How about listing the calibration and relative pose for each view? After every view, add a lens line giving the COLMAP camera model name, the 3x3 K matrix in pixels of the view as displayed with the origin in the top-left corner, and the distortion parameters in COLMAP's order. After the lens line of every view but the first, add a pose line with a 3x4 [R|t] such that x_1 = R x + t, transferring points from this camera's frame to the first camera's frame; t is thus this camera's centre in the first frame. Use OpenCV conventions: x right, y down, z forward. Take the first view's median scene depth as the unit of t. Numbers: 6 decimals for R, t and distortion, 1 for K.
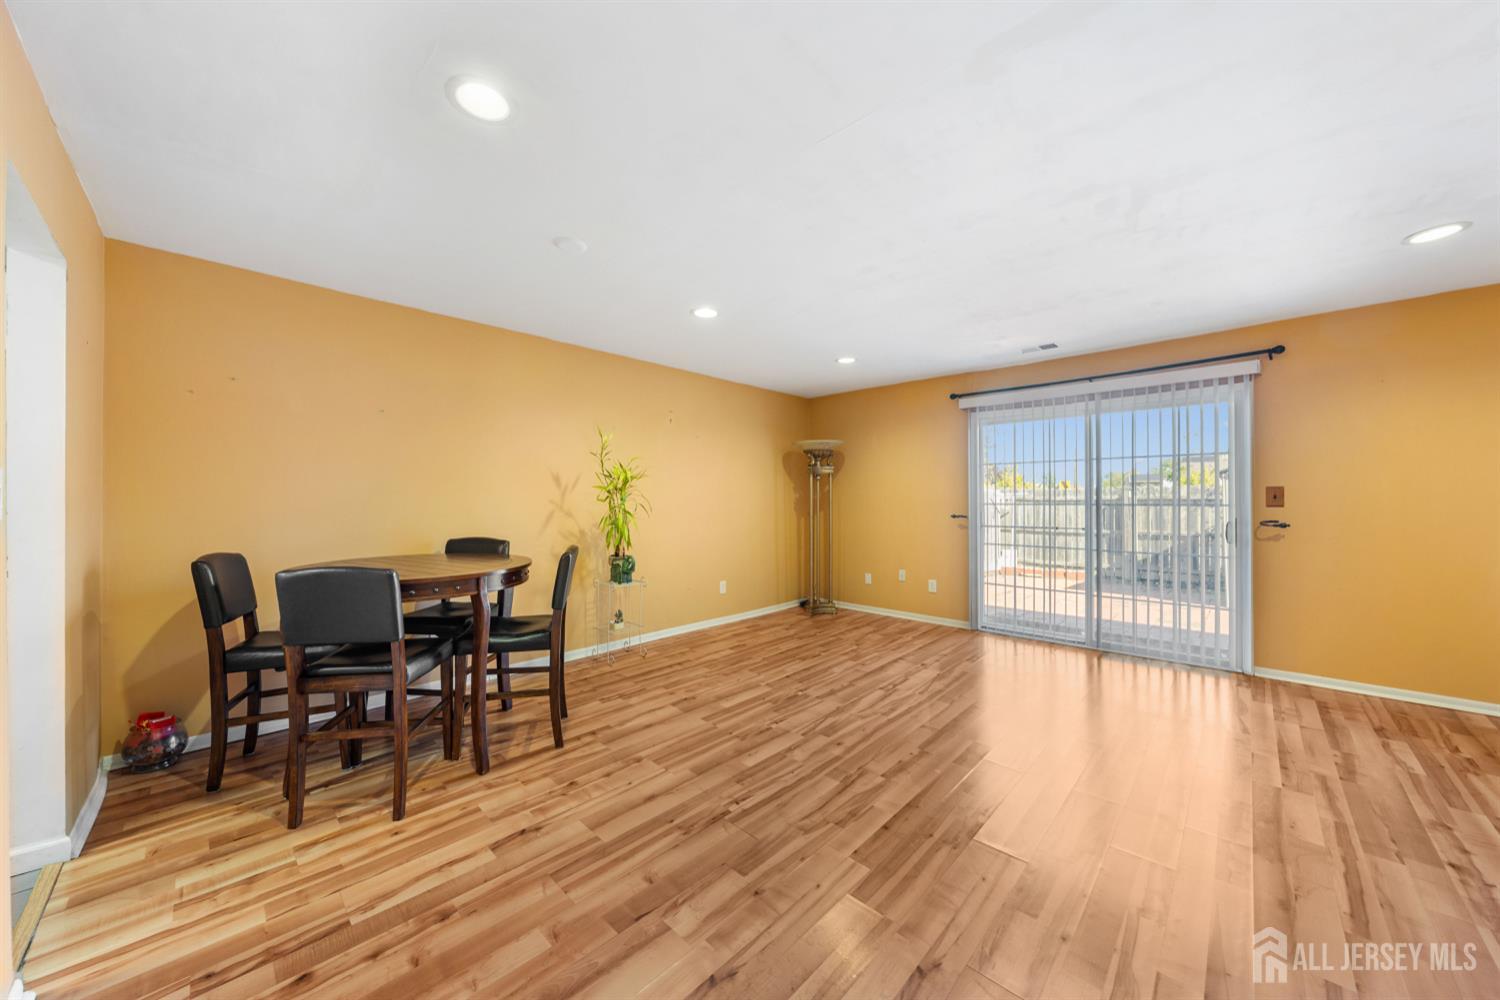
lens RADIAL K [[514.8, 0, 750.0], [0, 514.8, 500.0], [0, 0, 1]] dist [-0.000661, -0.000002]
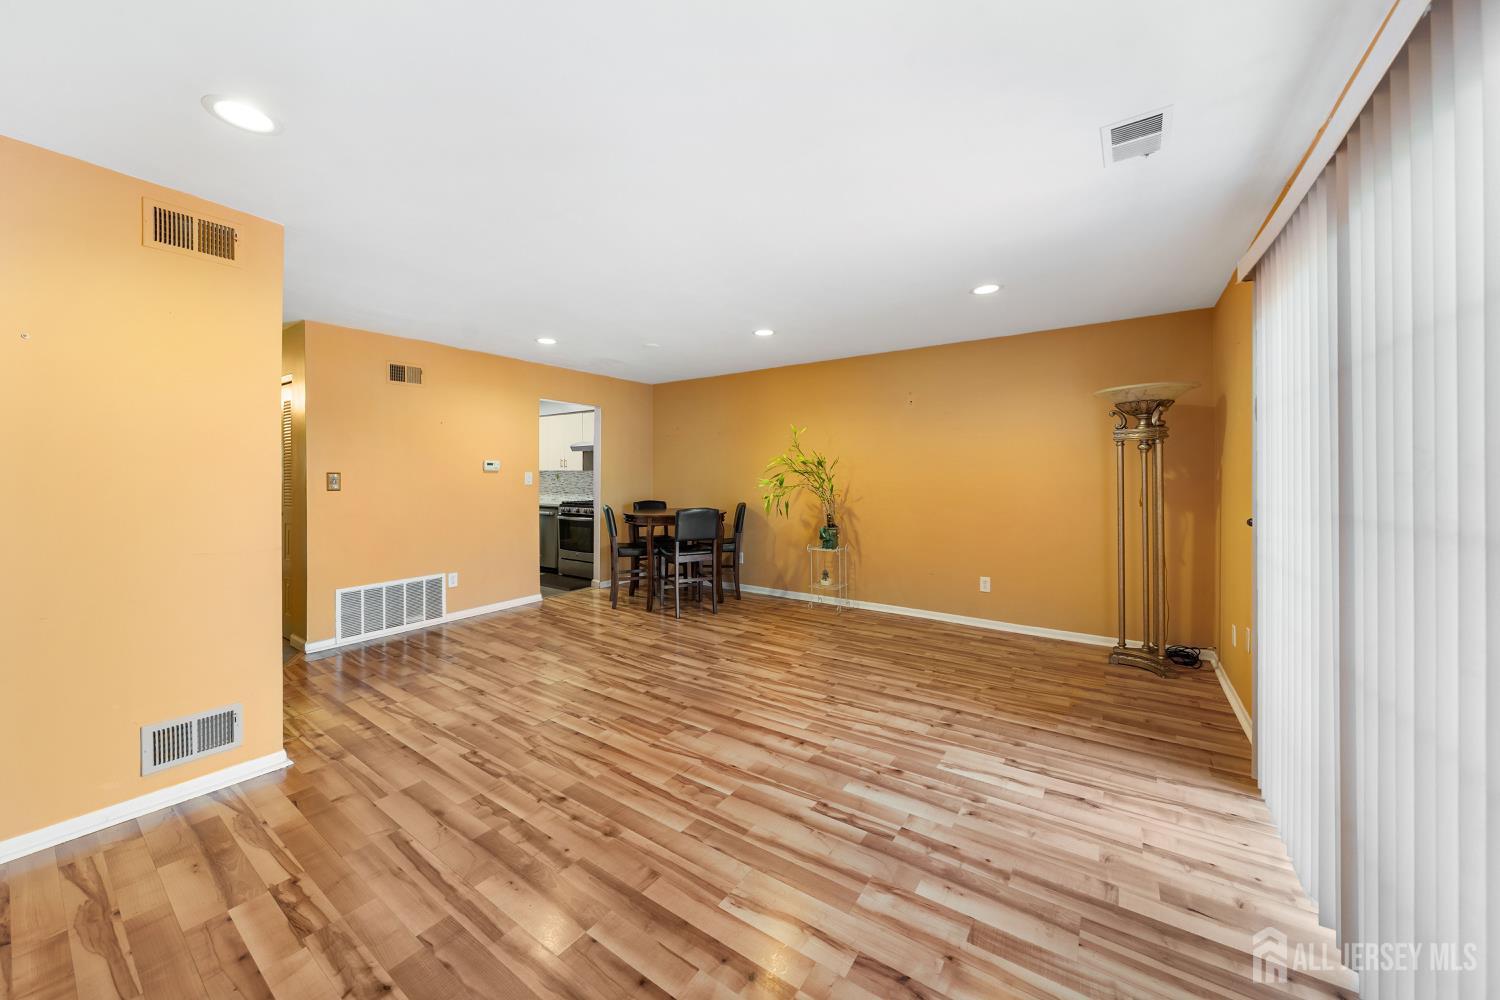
lens RADIAL K [[530.4, 0, 750.0], [0, 530.4, 500.0], [0, 0, 1]] dist [-0.004317, -0.000152]
pose [[0.163298, 0.043404, -0.985622, 1.290059], [-0.004598, 0.999054, 0.043234, -0.010235], [0.986566, -0.002528, 0.163343, 0.830745]]
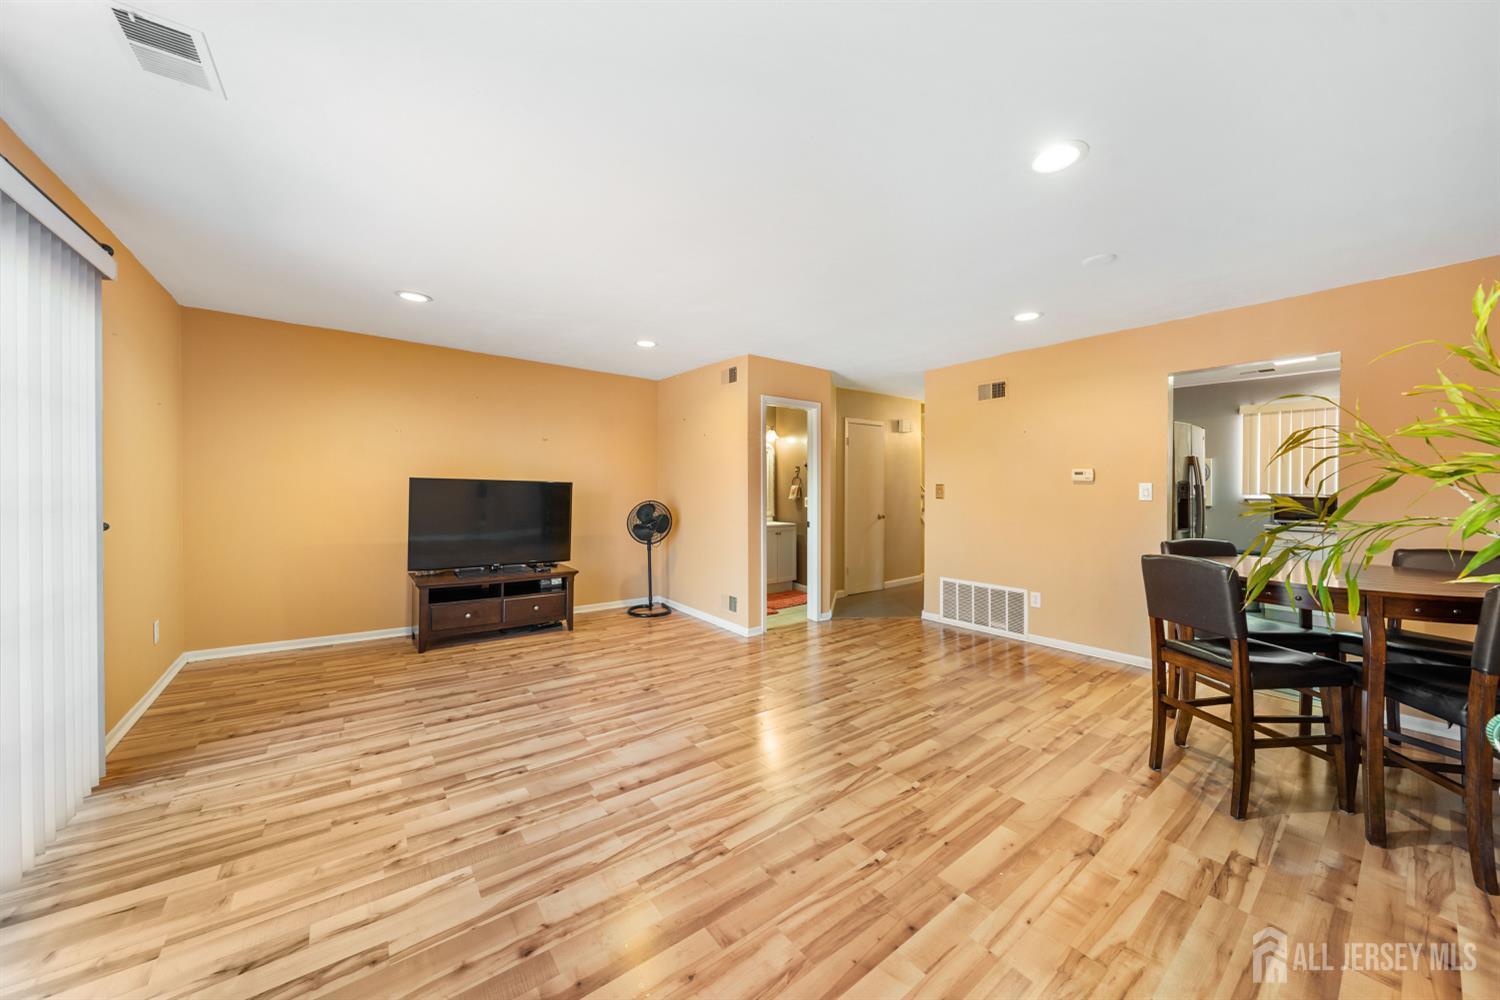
lens RADIAL K [[530.4, 0, 750.0], [0, 530.4, 500.0], [0, 0, 1]] dist [-0.004317, -0.000152]
pose [[-0.988299, -0.013077, 0.151968, 0.173654], [-0.008750, 0.999538, 0.029105, -0.011102], [-0.152278, 0.027434, -0.987957, 1.765614]]
